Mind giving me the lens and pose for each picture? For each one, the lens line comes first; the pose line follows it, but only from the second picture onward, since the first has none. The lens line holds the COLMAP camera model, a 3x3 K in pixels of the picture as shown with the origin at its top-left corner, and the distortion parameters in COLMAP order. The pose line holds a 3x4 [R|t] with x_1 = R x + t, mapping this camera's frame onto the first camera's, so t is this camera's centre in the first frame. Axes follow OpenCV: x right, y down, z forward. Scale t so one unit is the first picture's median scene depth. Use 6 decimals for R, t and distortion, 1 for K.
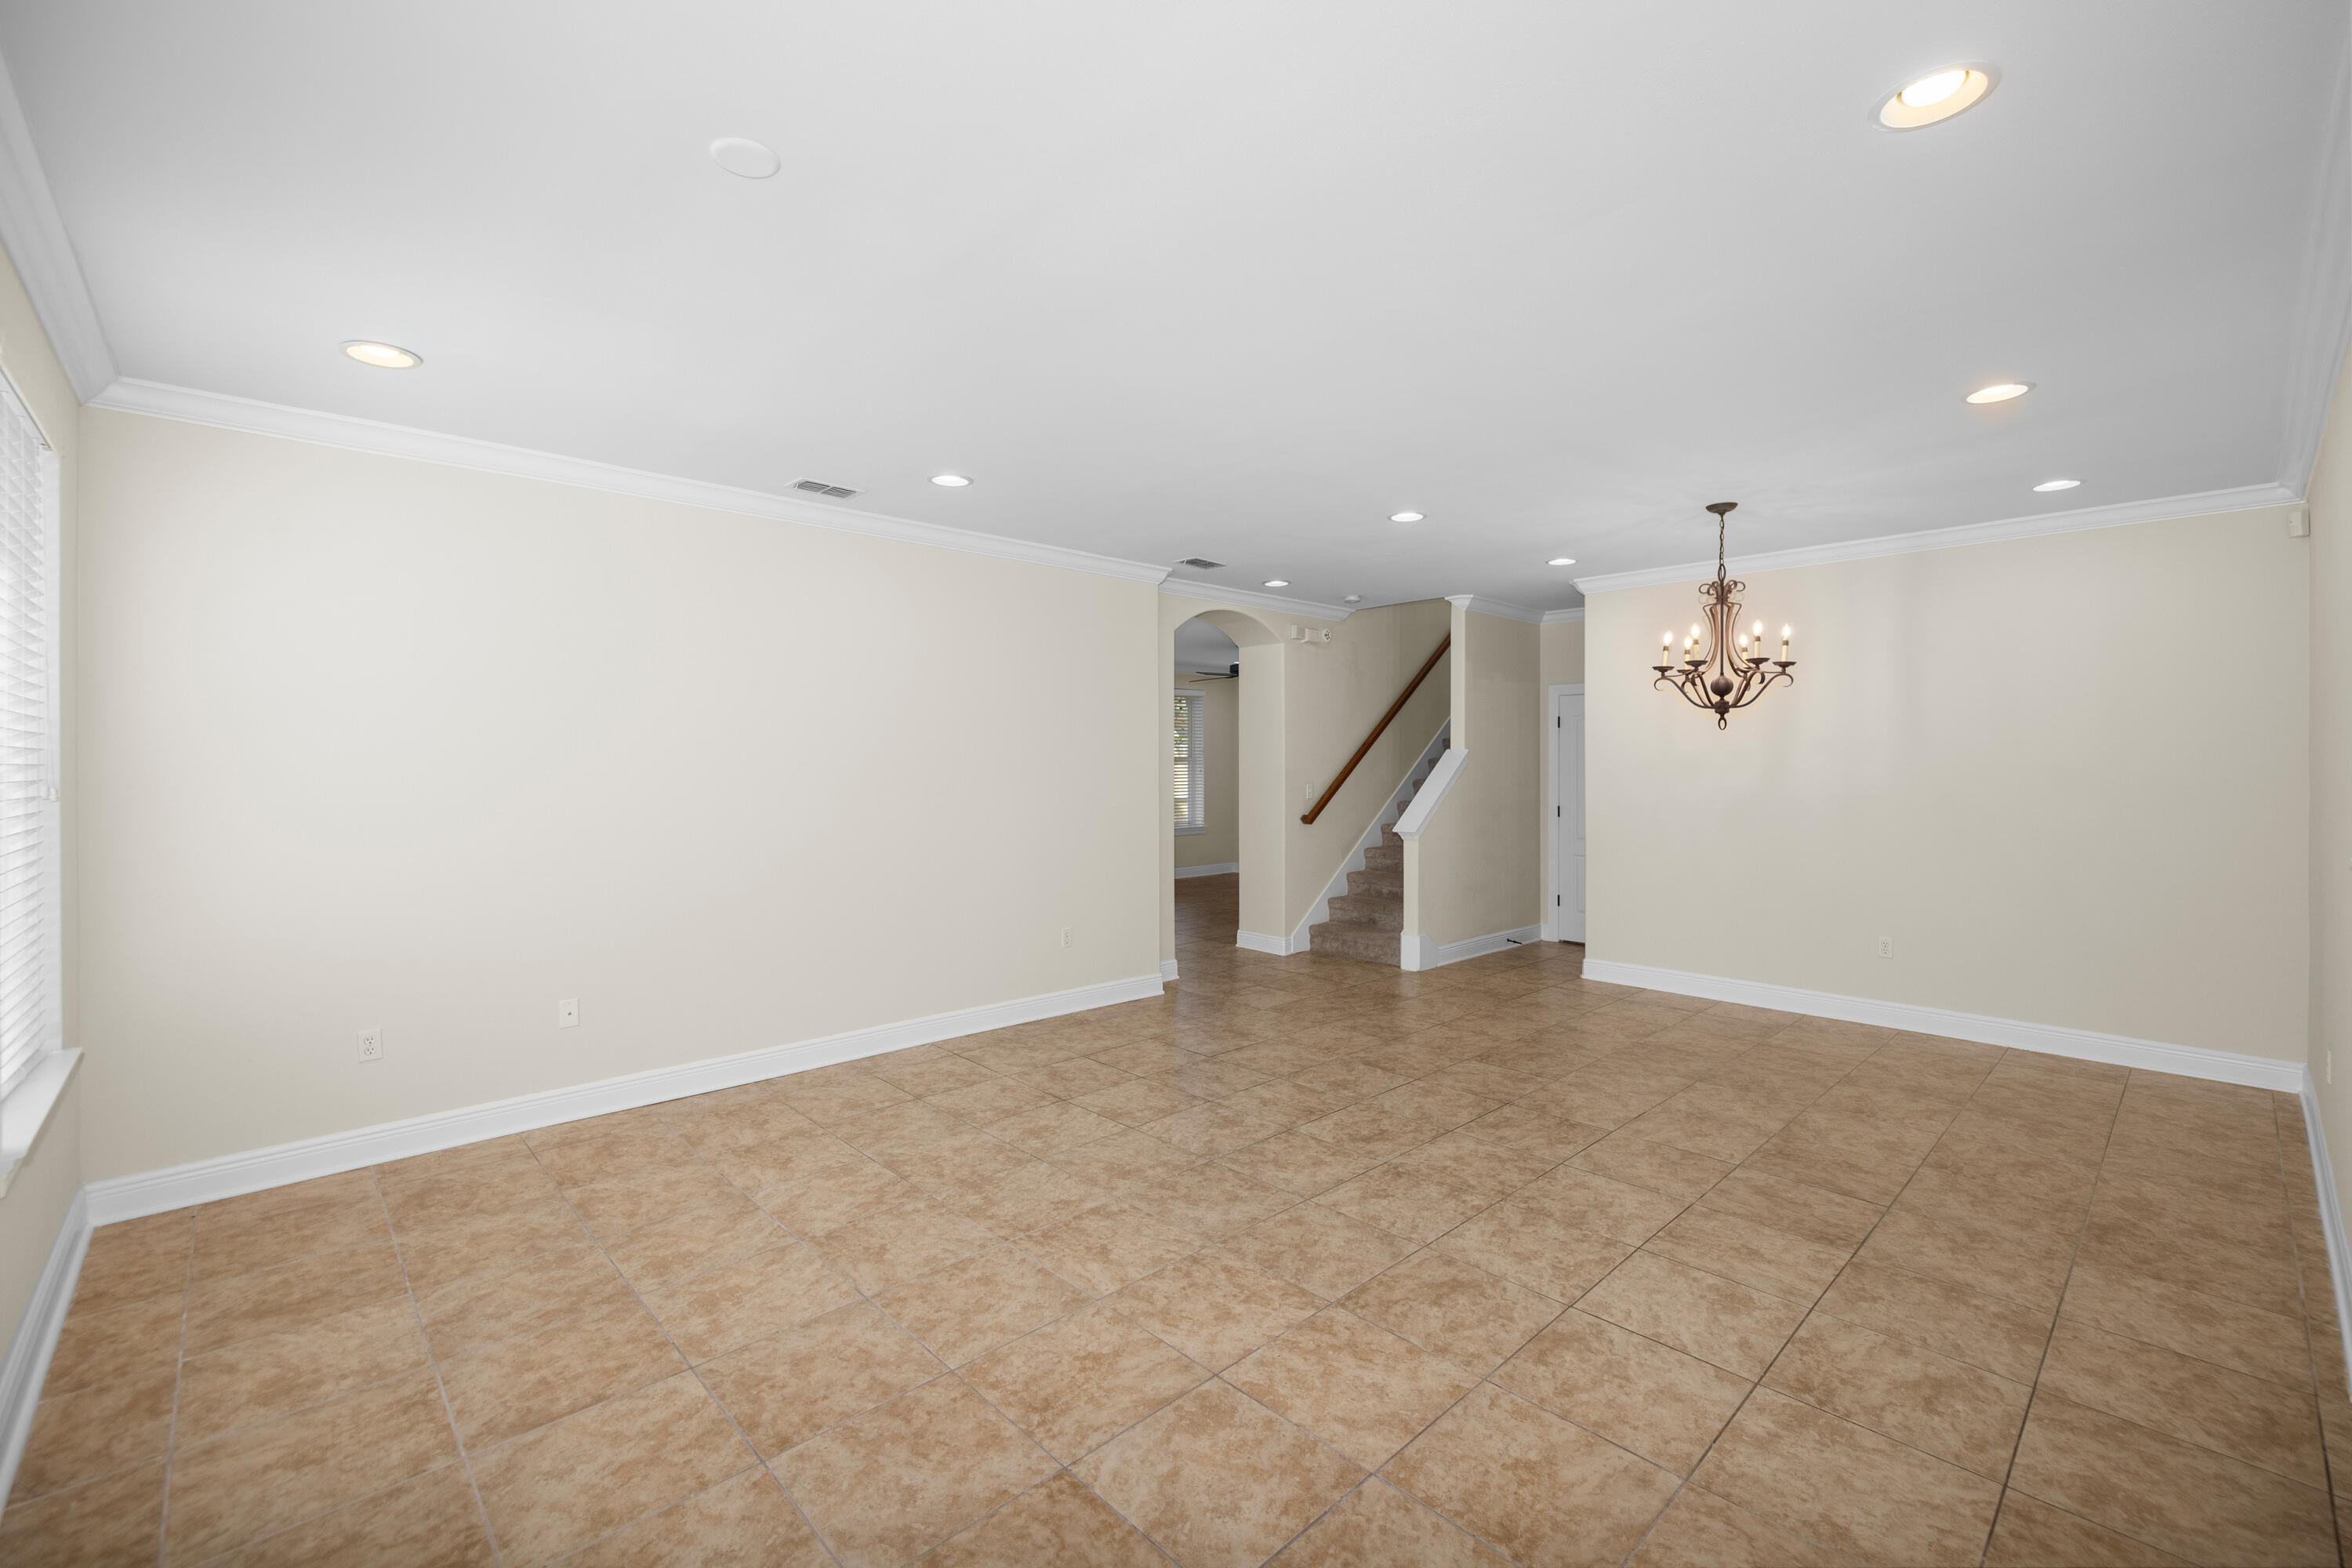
lens RADIAL K [[987.2, 0, 1178.7], [0, 987.2, 764.8], [0, 0, 1]] dist [0.000000, 0.000521]
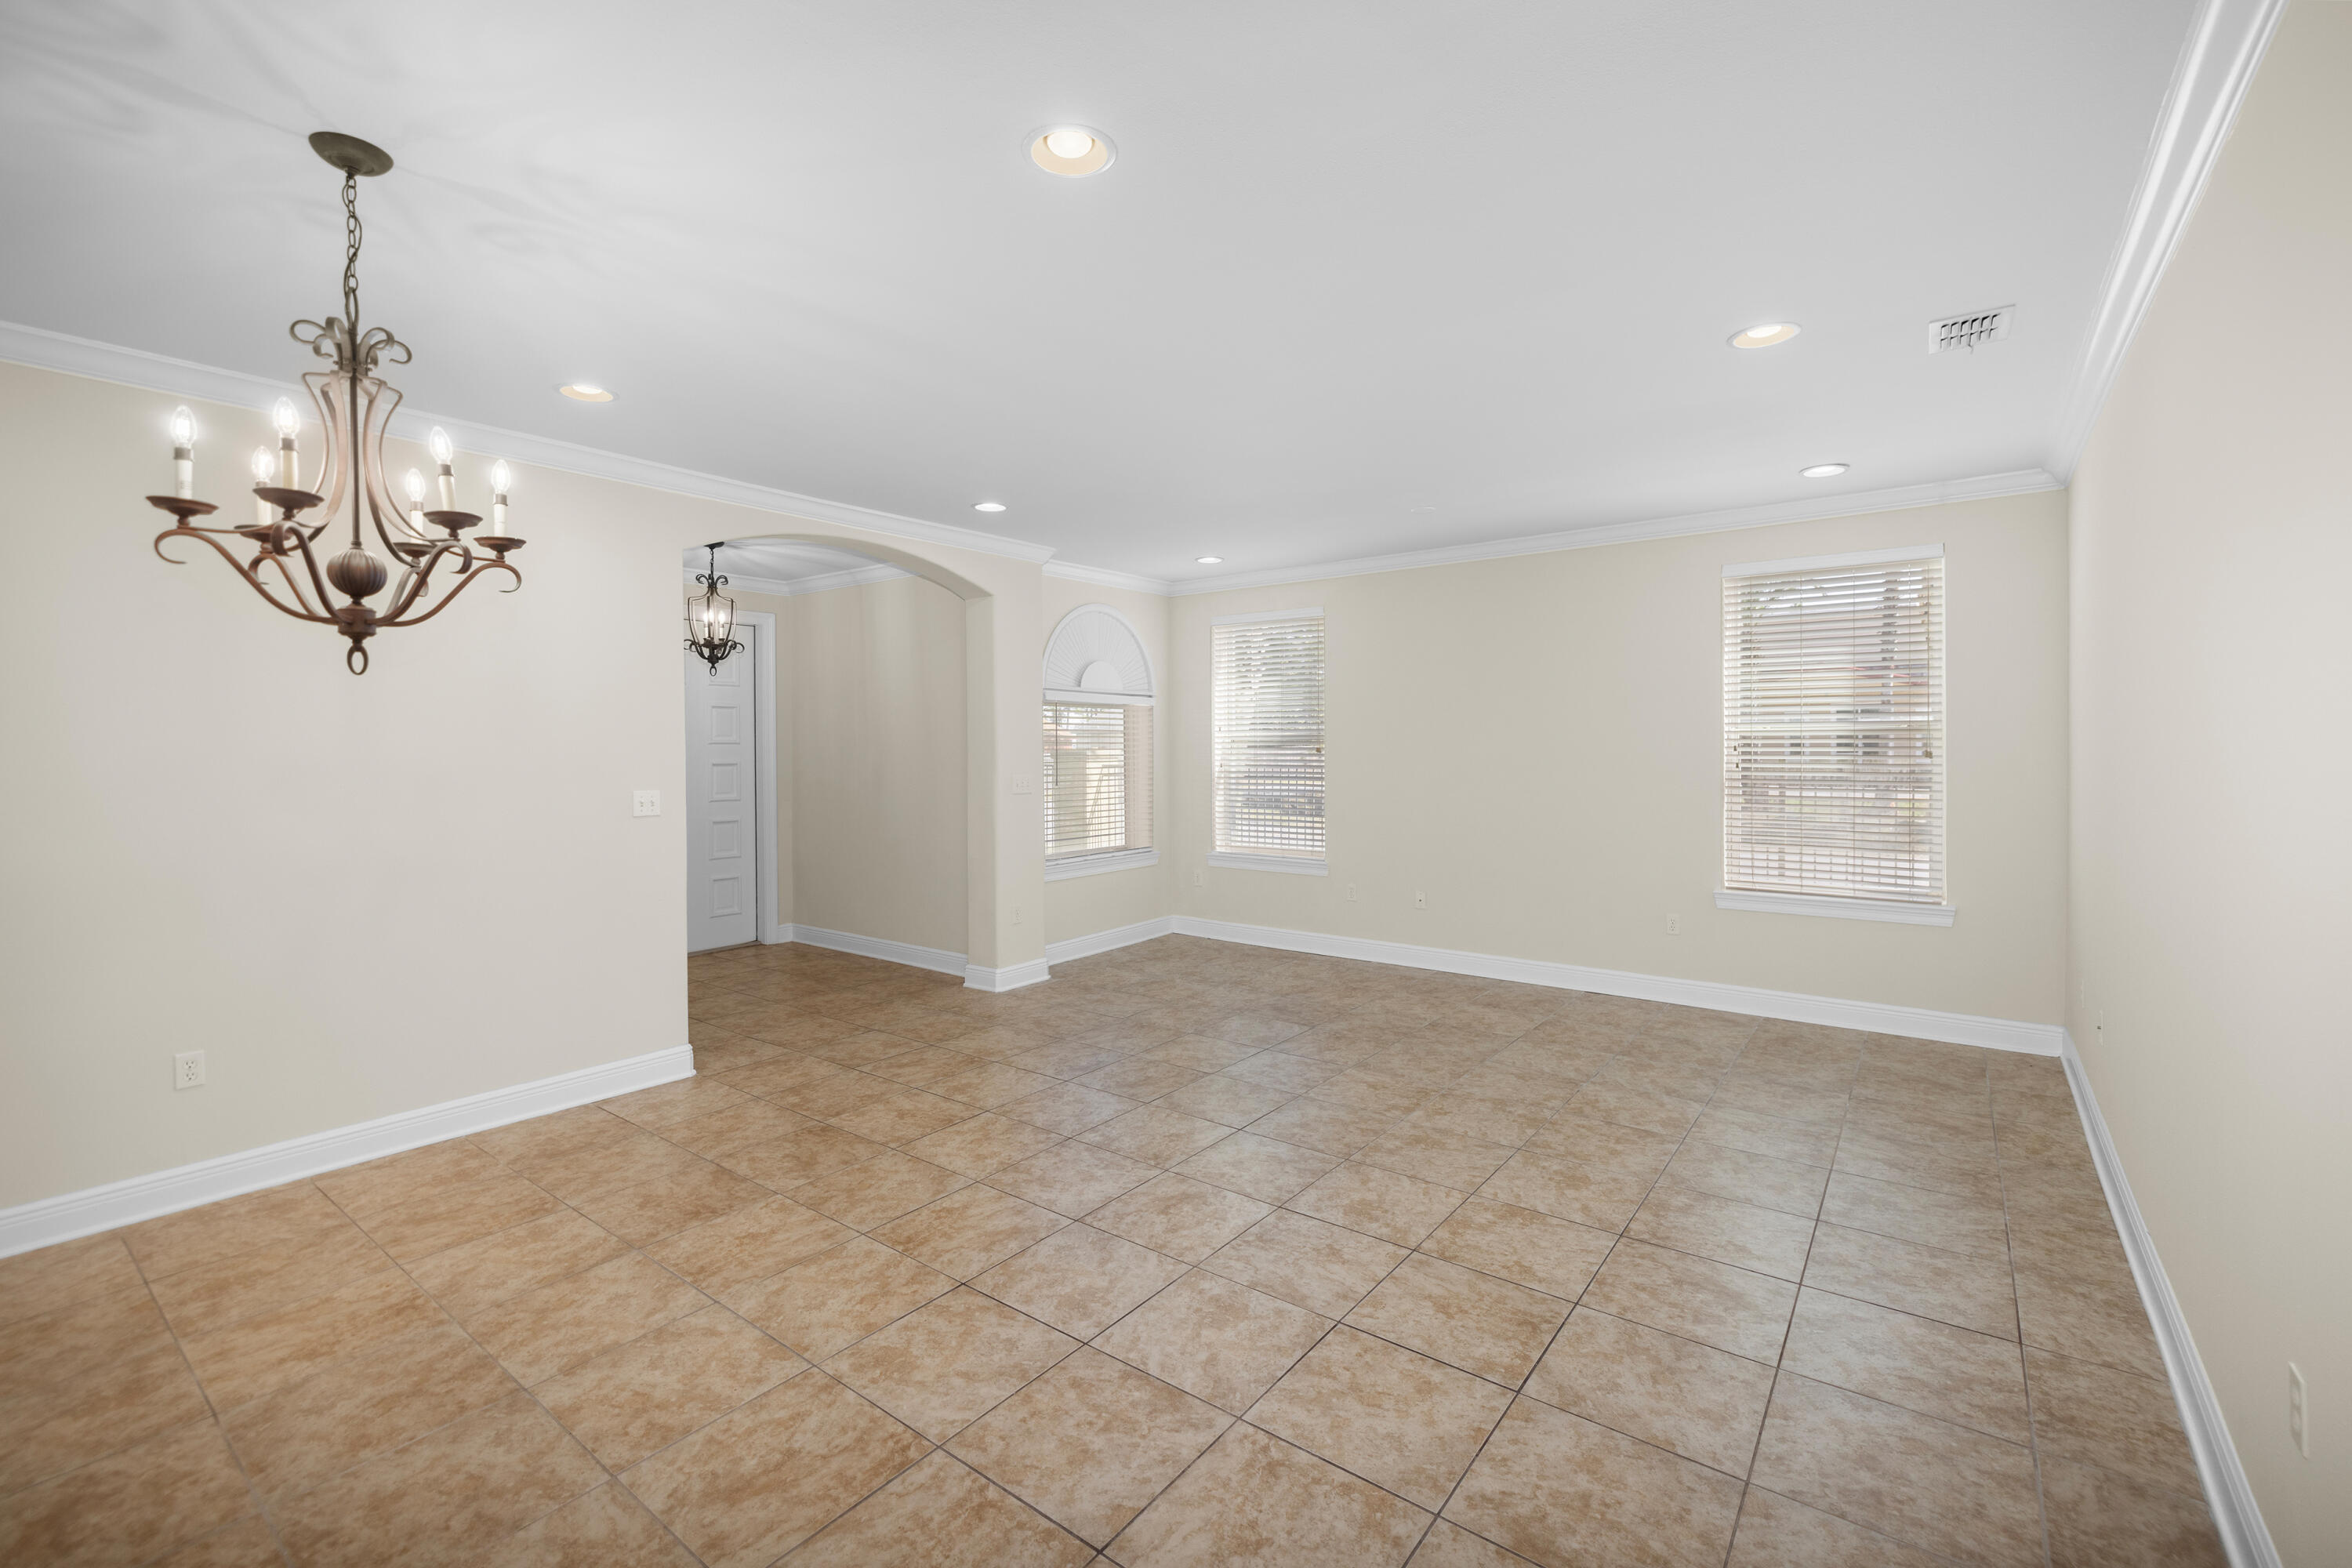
lens RADIAL K [[1002.2, 0, 1173.9], [0, 1002.2, 759.5], [0, 0, 1]] dist [0.000506, 0.000472]
pose [[-0.987679, 0.011616, -0.156059, 0.330666], [0.008768, 0.999782, 0.018925, -0.004023], [0.156245, 0.017324, -0.987566, 1.843202]]
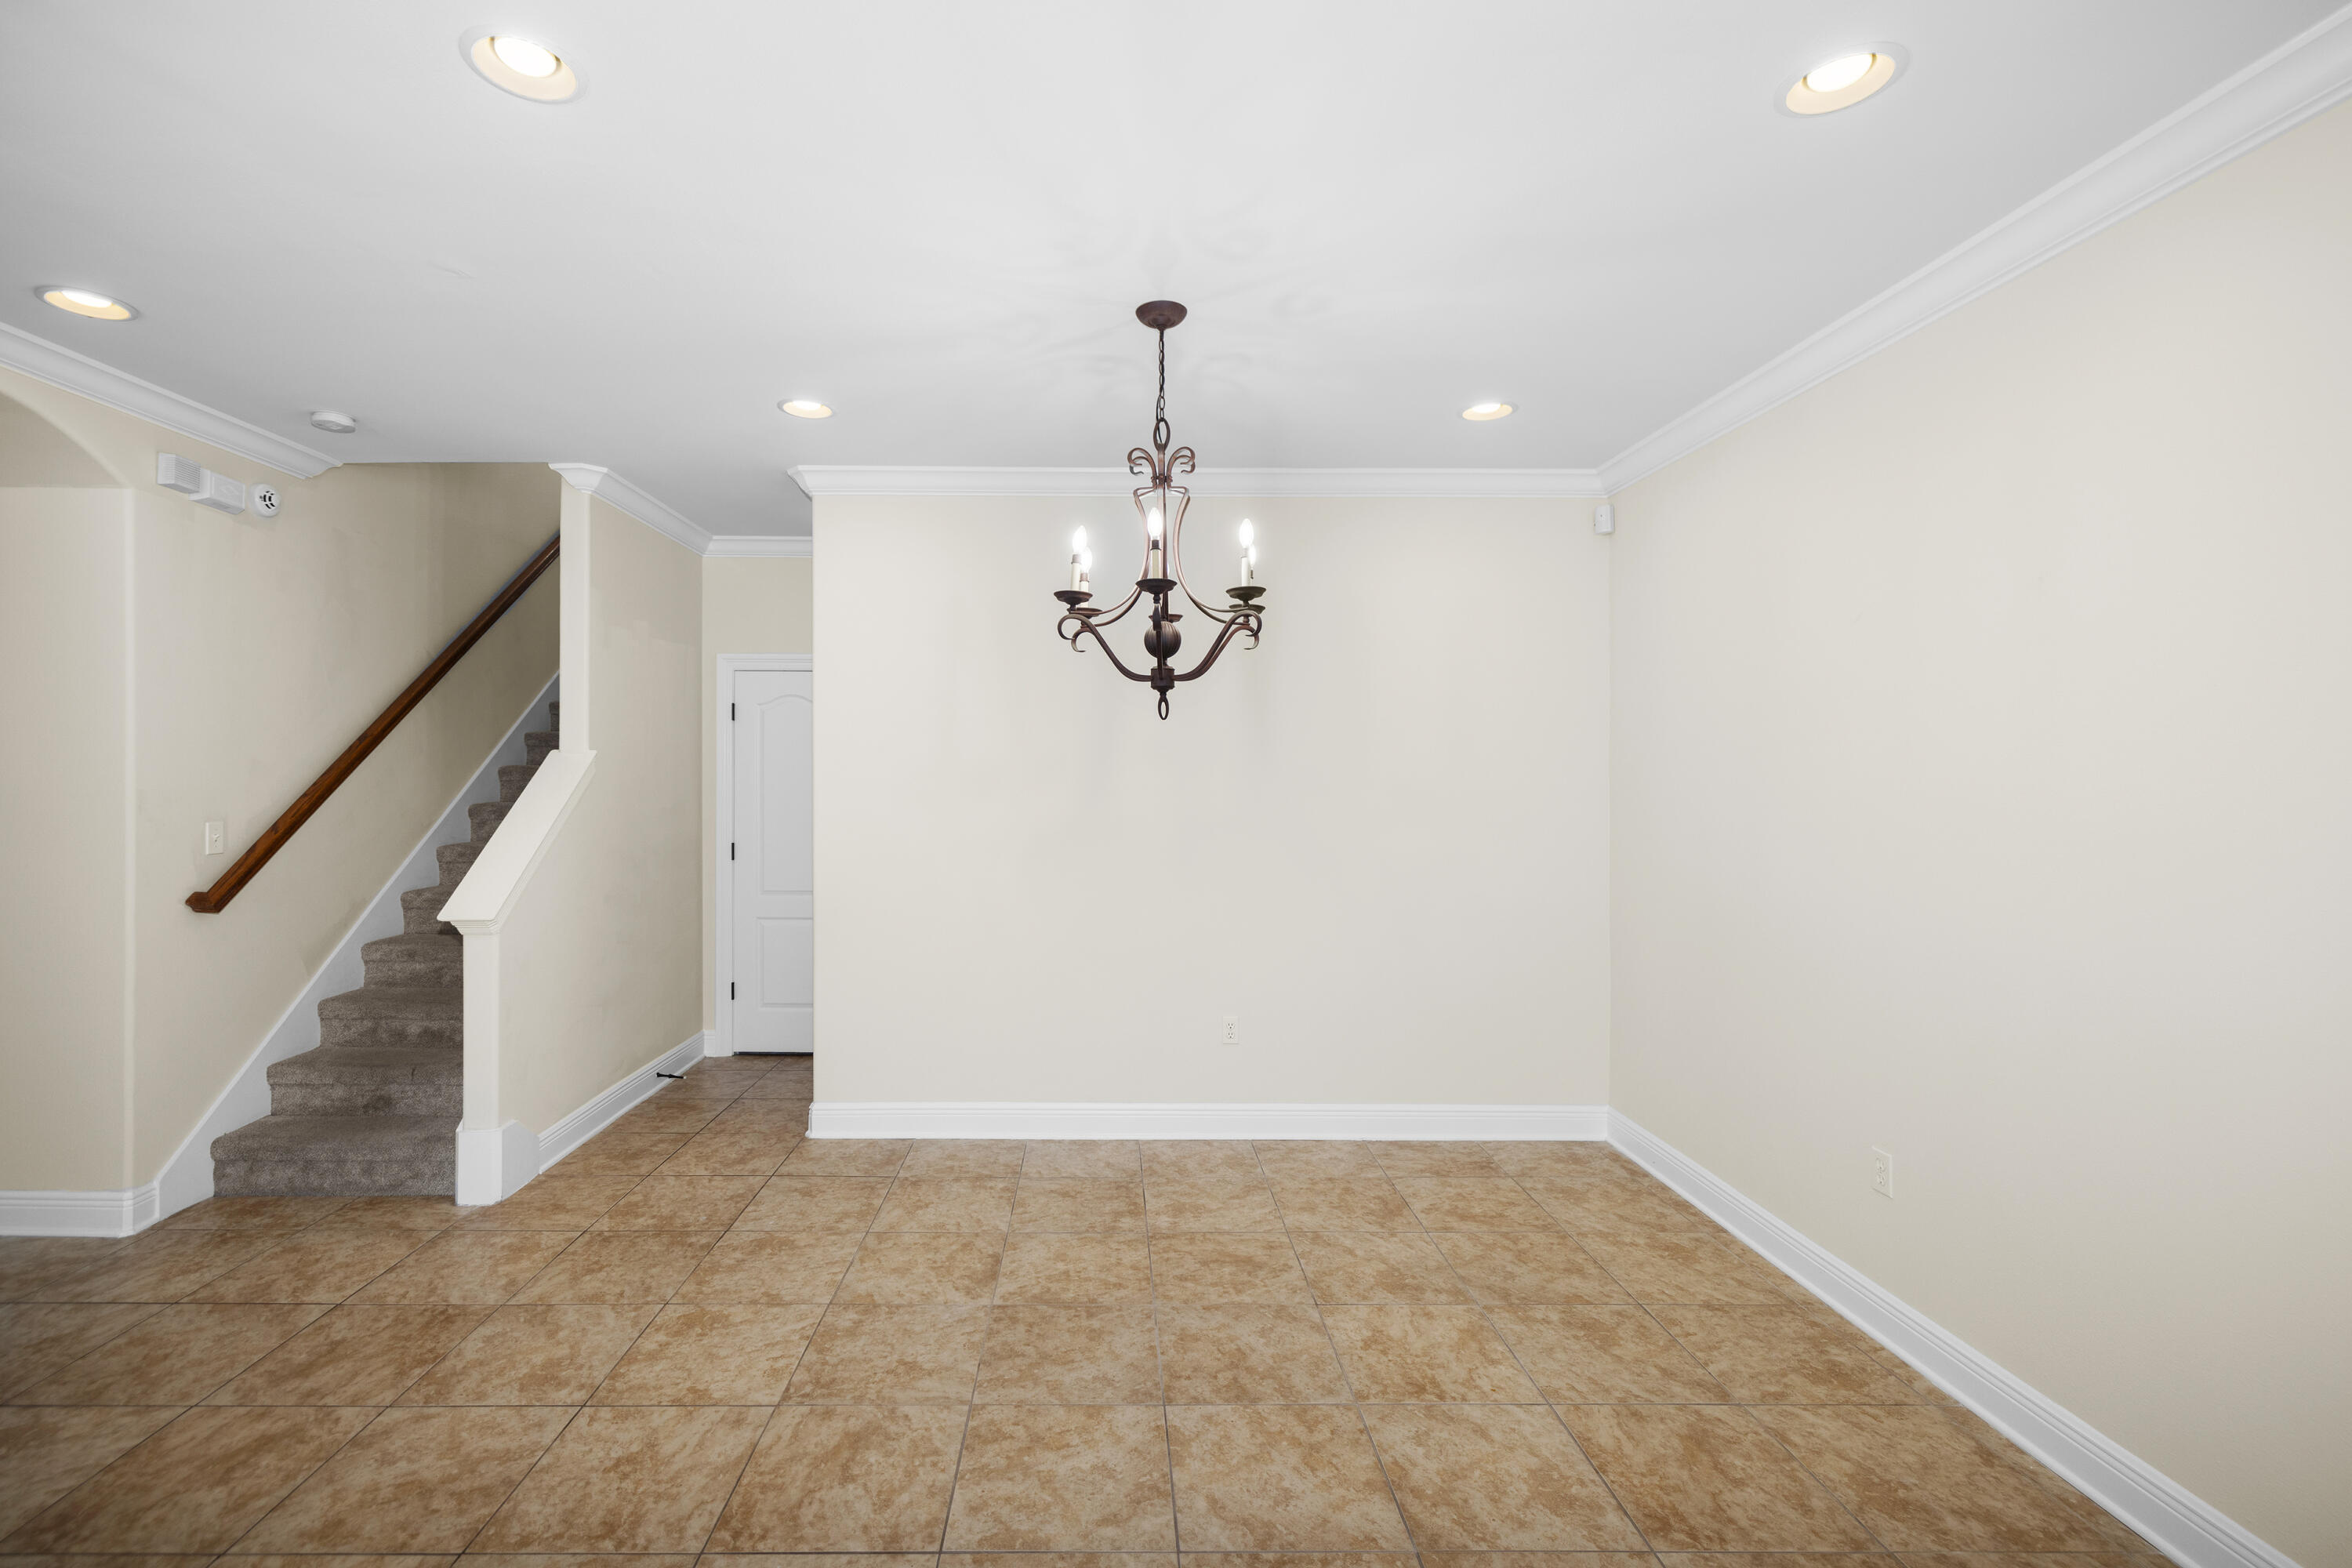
lens RADIAL K [[1018.4, 0, 1109.0], [0, 1018.4, 777.4], [0, 0, 1]] dist [0.002942, 0.000300]
pose [[0.680826, 0.002045, 0.732443, 0.141980], [-0.002796, 0.999996, -0.000193, -0.003858], [-0.732440, -0.001917, 0.680829, 0.791310]]
